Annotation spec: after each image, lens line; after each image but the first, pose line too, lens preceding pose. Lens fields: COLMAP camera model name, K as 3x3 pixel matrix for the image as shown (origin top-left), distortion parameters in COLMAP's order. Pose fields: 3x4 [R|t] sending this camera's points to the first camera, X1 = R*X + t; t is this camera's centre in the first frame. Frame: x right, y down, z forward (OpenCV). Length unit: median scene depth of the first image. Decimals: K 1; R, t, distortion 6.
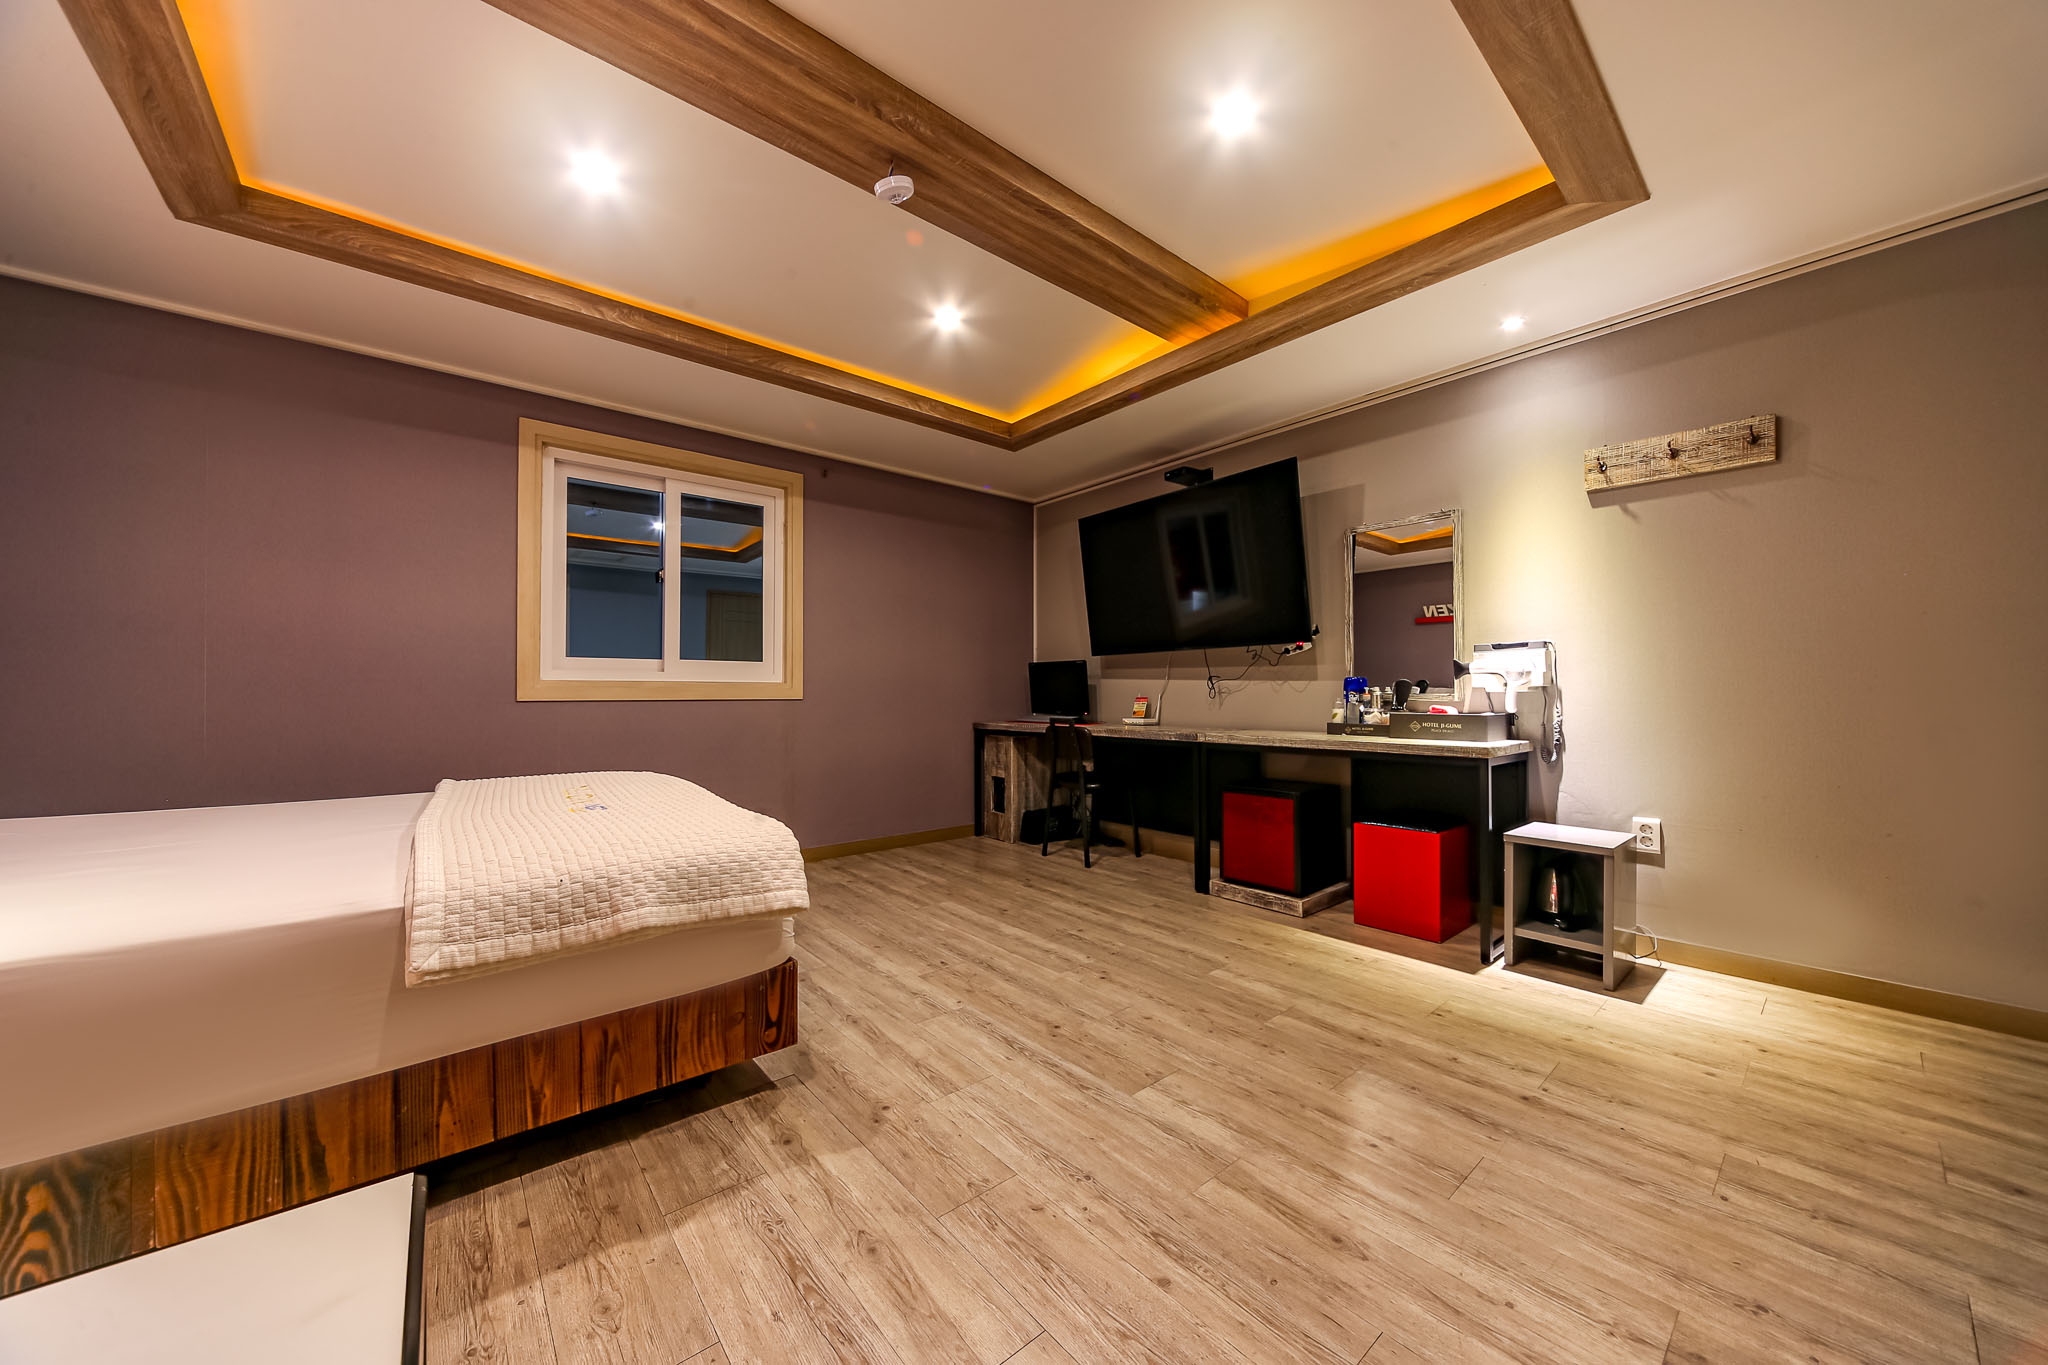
lens RADIAL K [[715.9, 0, 1031.6], [0, 715.9, 686.0], [0, 0, 1]] dist [-0.011642, 0.000452]
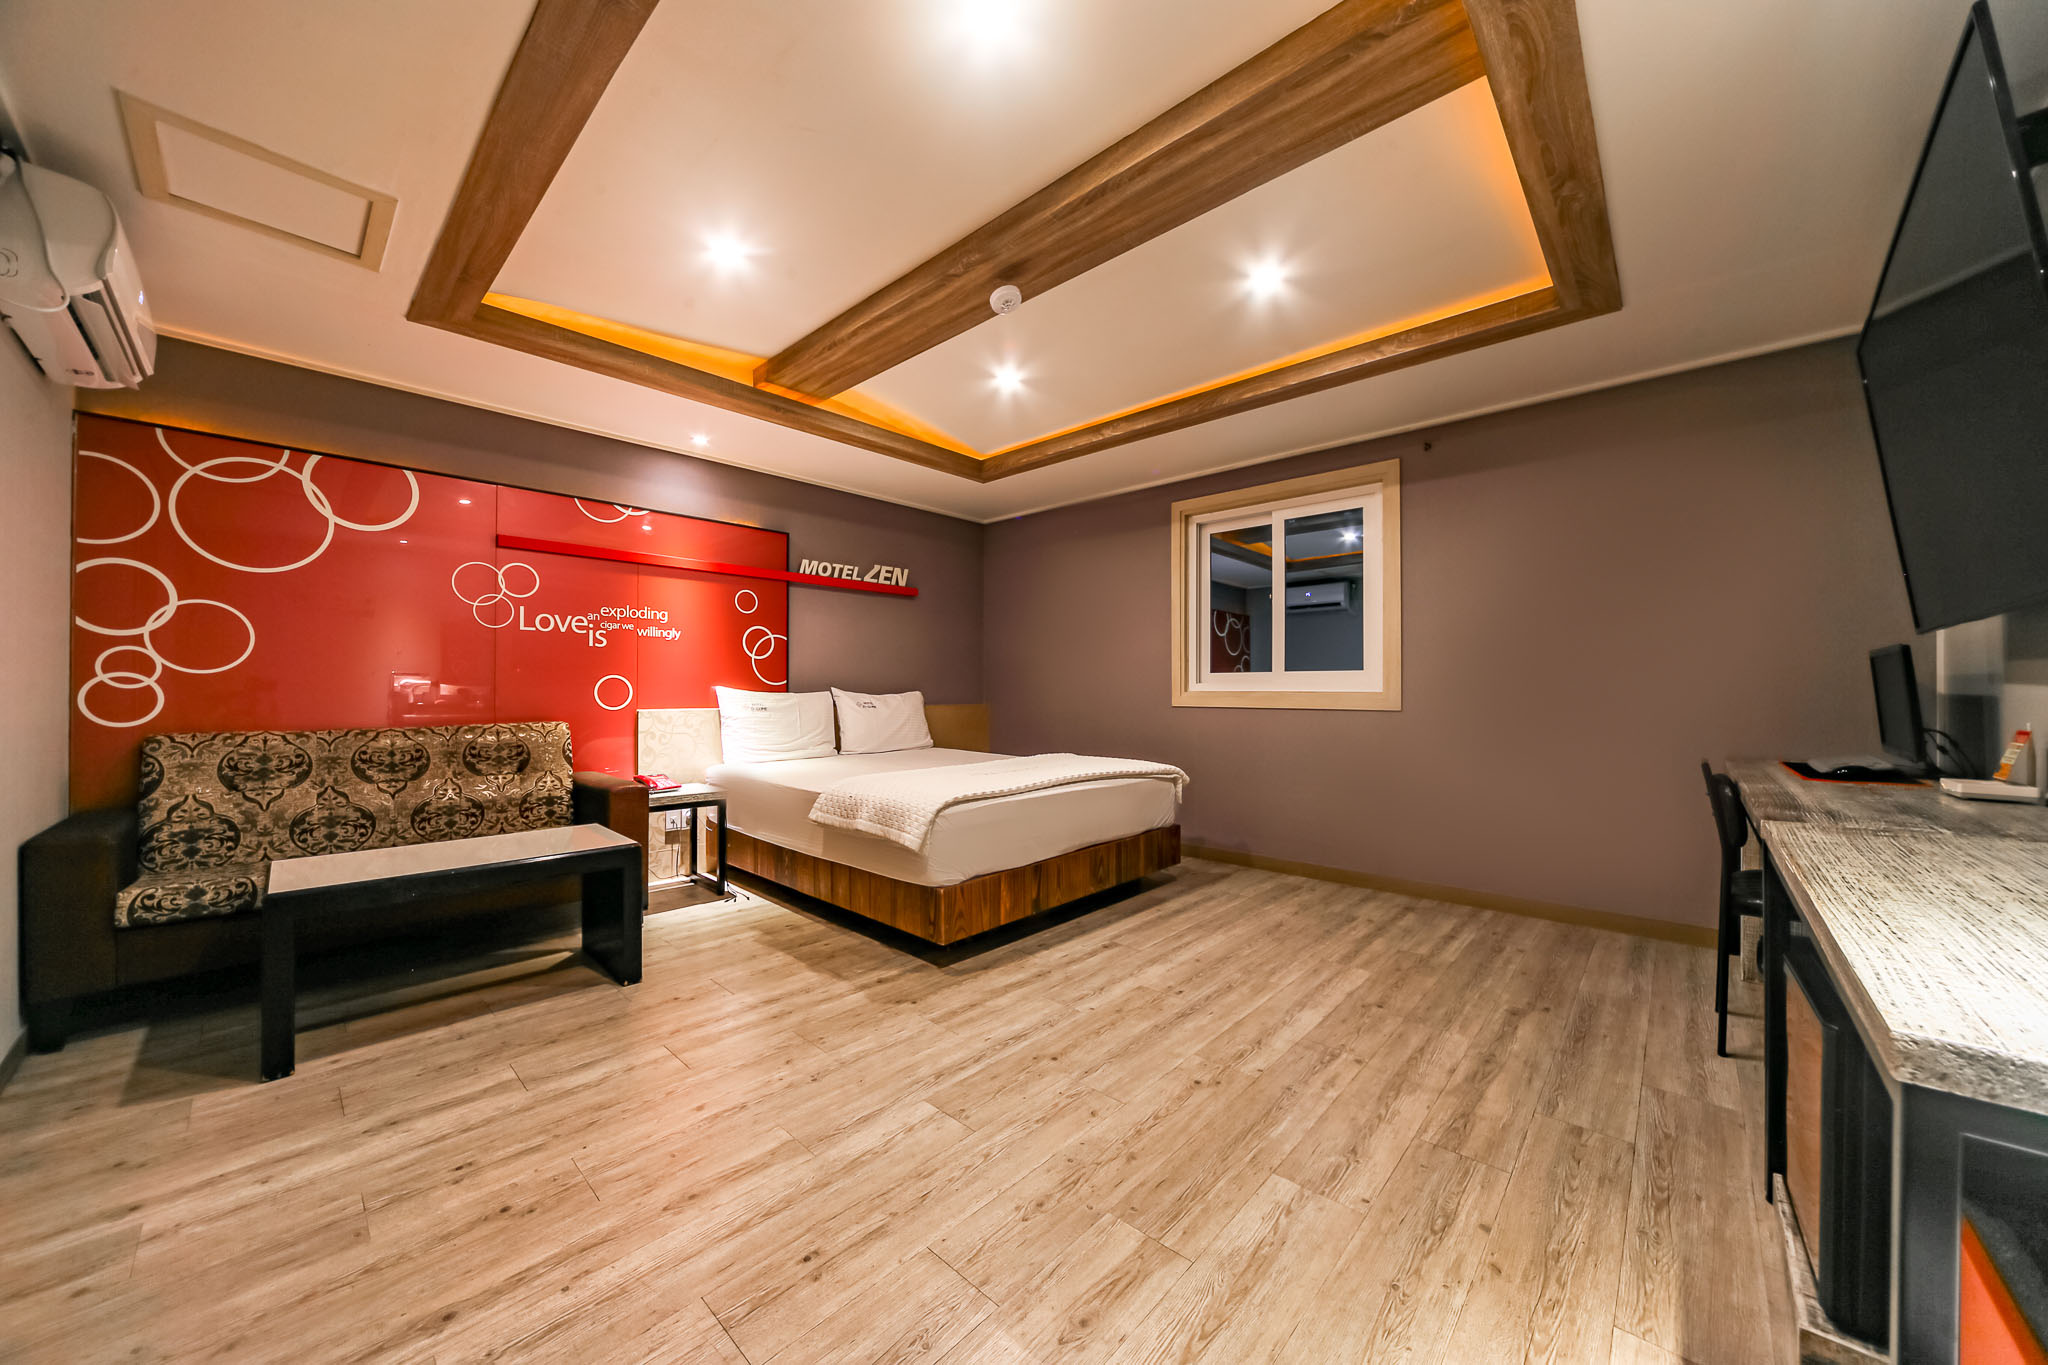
lens RADIAL K [[715.9, 0, 1031.6], [0, 715.9, 686.0], [0, 0, 1]] dist [-0.011642, 0.000452]
pose [[0.121715, -0.003036, -0.992560, 0.883425], [0.009662, 0.999952, -0.001874, -0.025418], [0.992518, -0.009362, 0.121739, 0.757549]]
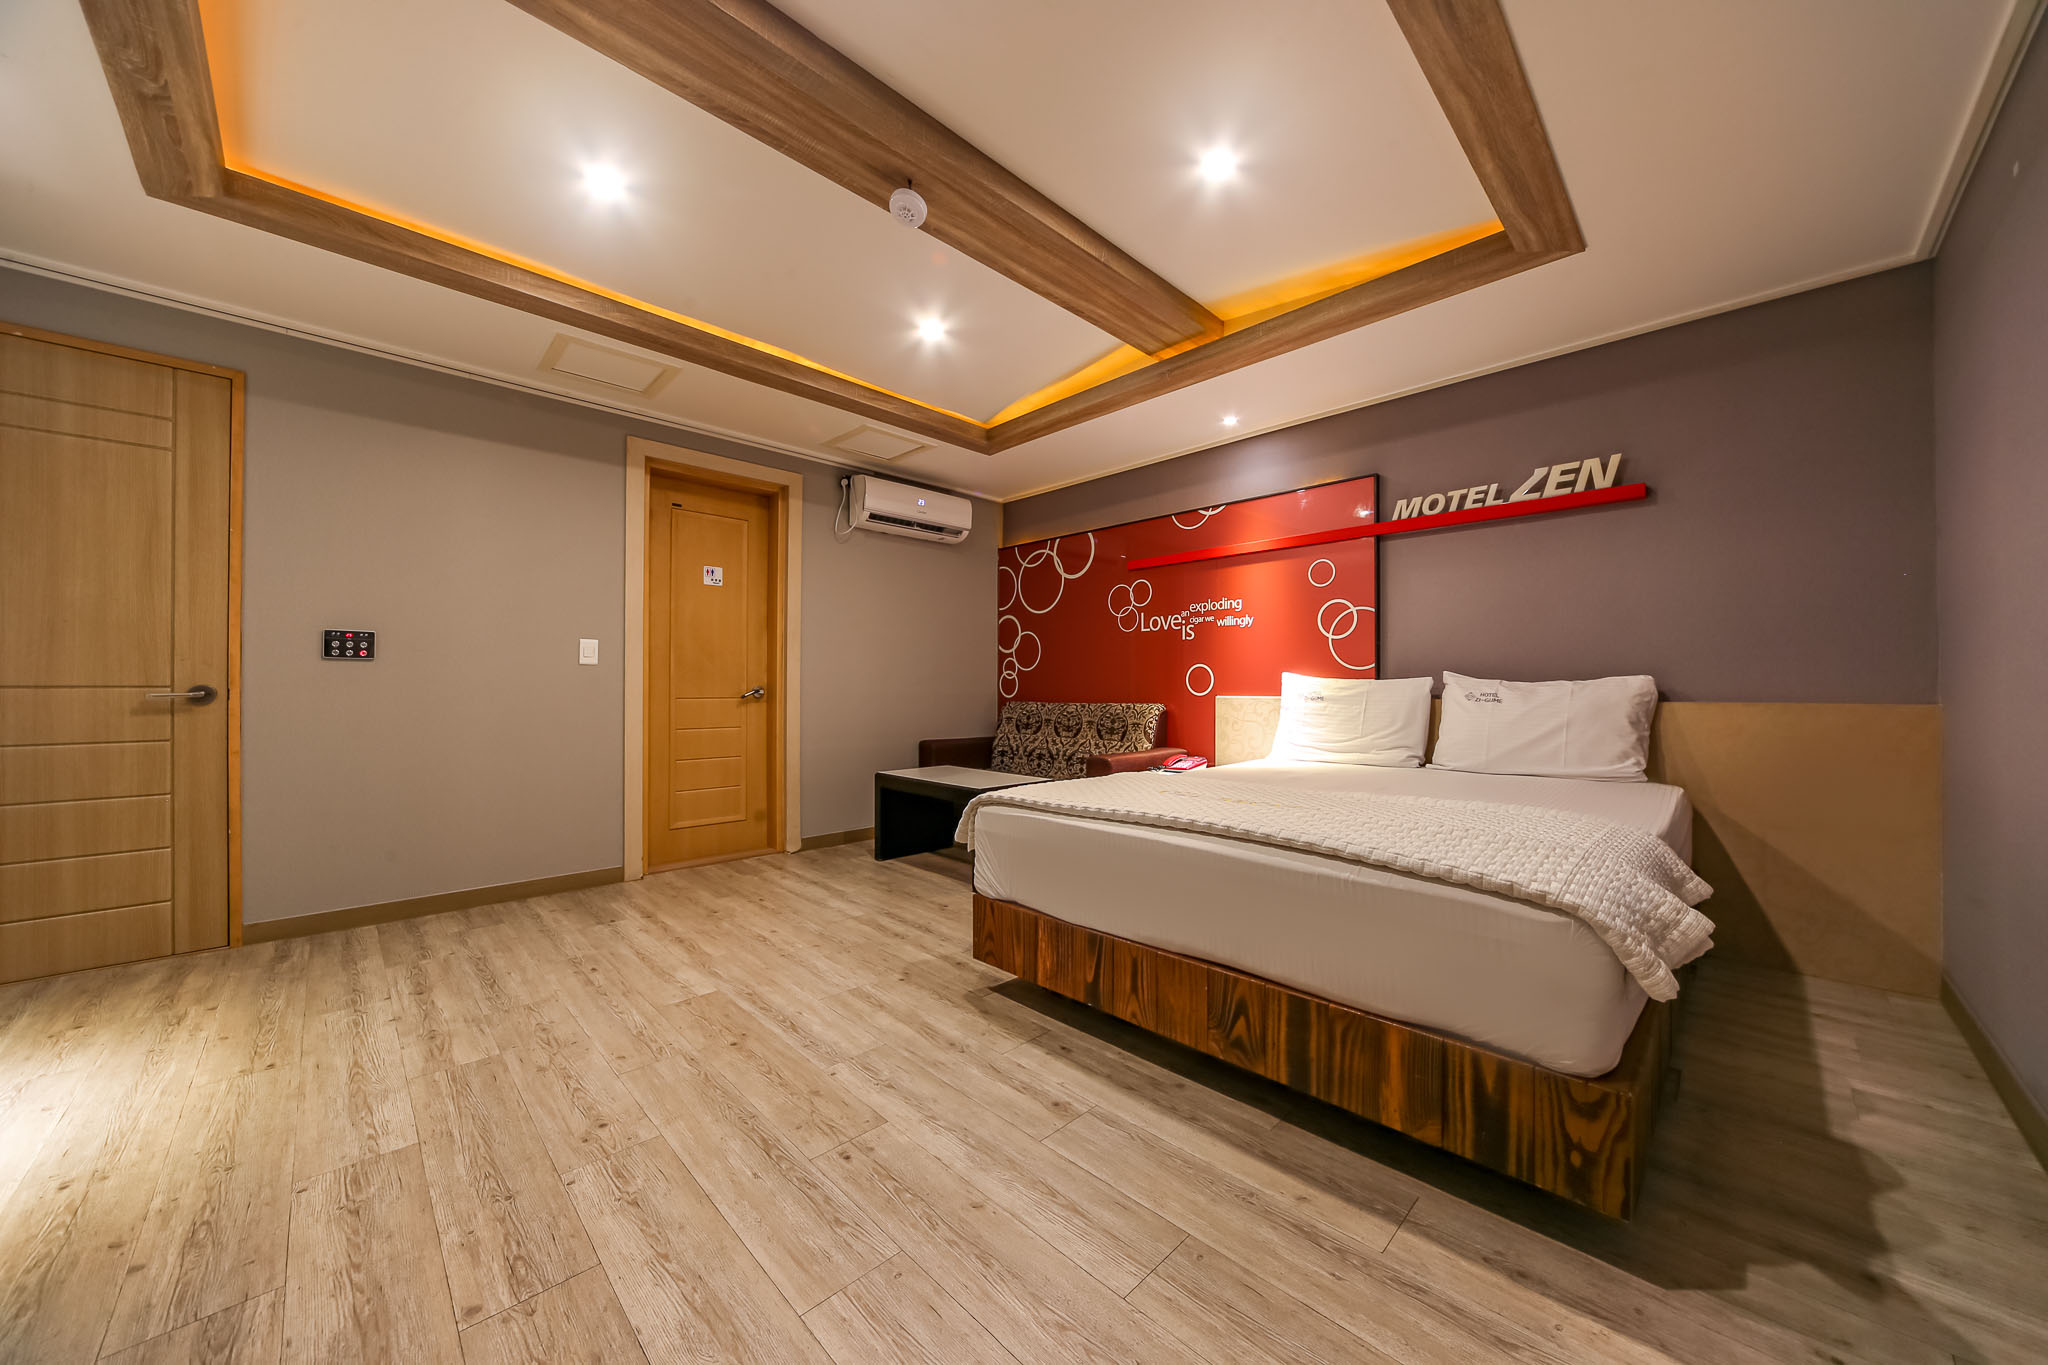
lens RADIAL K [[715.9, 0, 1031.6], [0, 715.9, 686.0], [0, 0, 1]] dist [-0.011642, 0.000452]
pose [[-0.996937, -0.000212, -0.078213, -0.250788], [0.000794, 0.999917, -0.012822, 0.014384], [0.078209, -0.012845, -0.996854, 1.748777]]
